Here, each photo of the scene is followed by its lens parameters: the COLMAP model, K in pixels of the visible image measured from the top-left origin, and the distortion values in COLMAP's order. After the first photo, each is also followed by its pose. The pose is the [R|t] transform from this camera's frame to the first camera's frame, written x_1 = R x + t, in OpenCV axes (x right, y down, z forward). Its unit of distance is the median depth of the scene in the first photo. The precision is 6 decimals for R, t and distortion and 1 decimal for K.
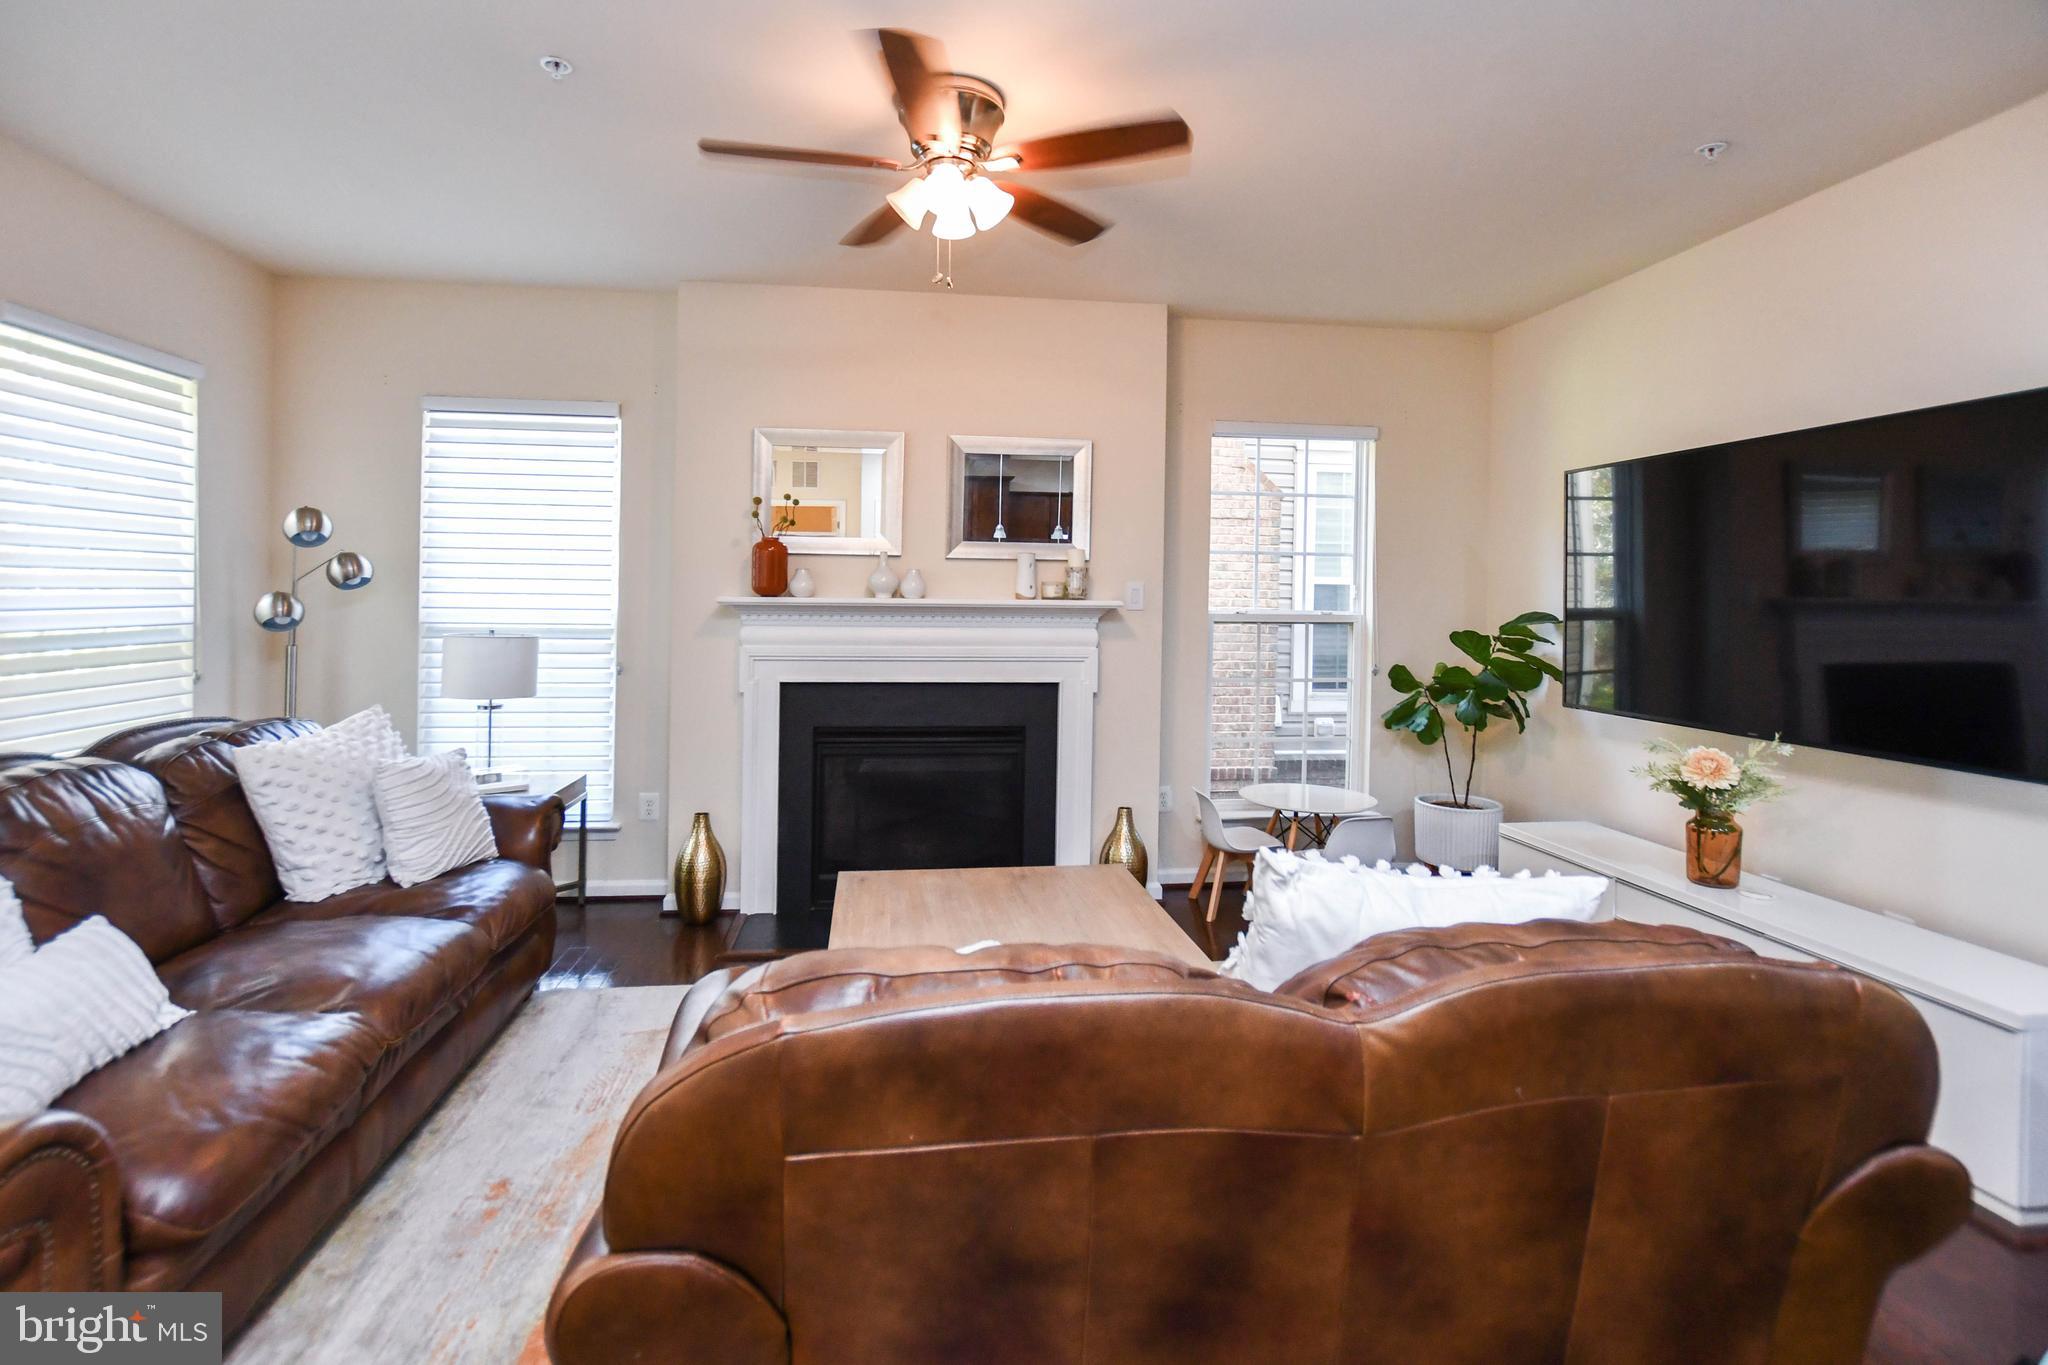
lens RADIAL K [[936.9, 0, 995.3], [0, 936.9, 601.6], [0, 0, 1]] dist [-0.009440, 0.003688]
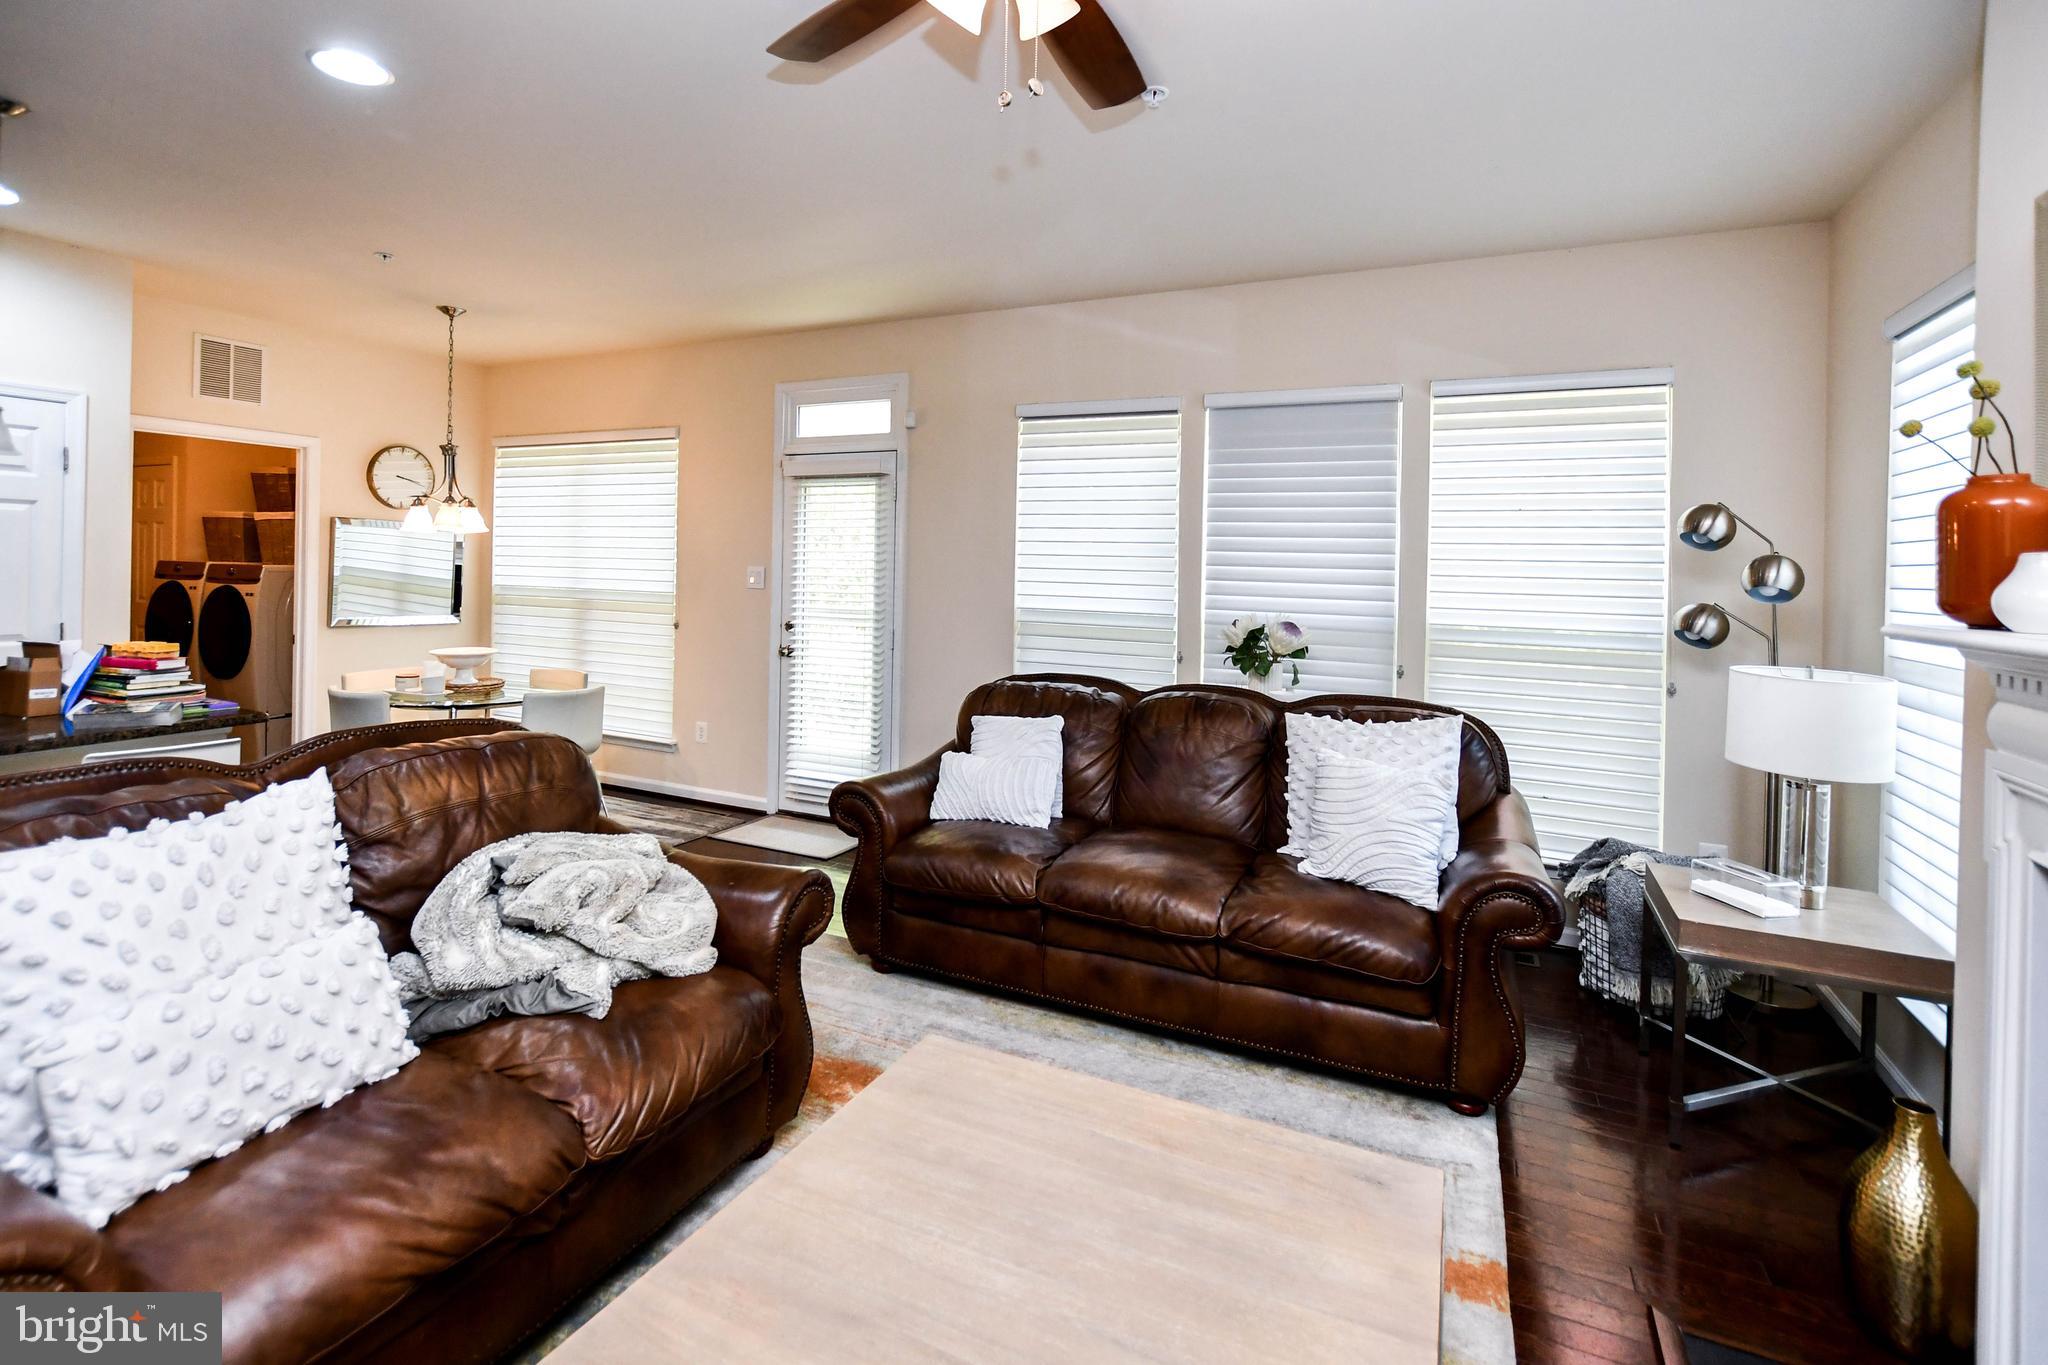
lens RADIAL K [[936.9, 0, 994.4], [0, 936.9, 585.5], [0, 0, 1]] dist [-0.009440, 0.003688]
pose [[-0.558333, -0.013663, -0.829505, 0.293717], [-0.039713, 0.999158, 0.010273, -0.008632], [0.828666, 0.038678, -0.558405, 0.851982]]
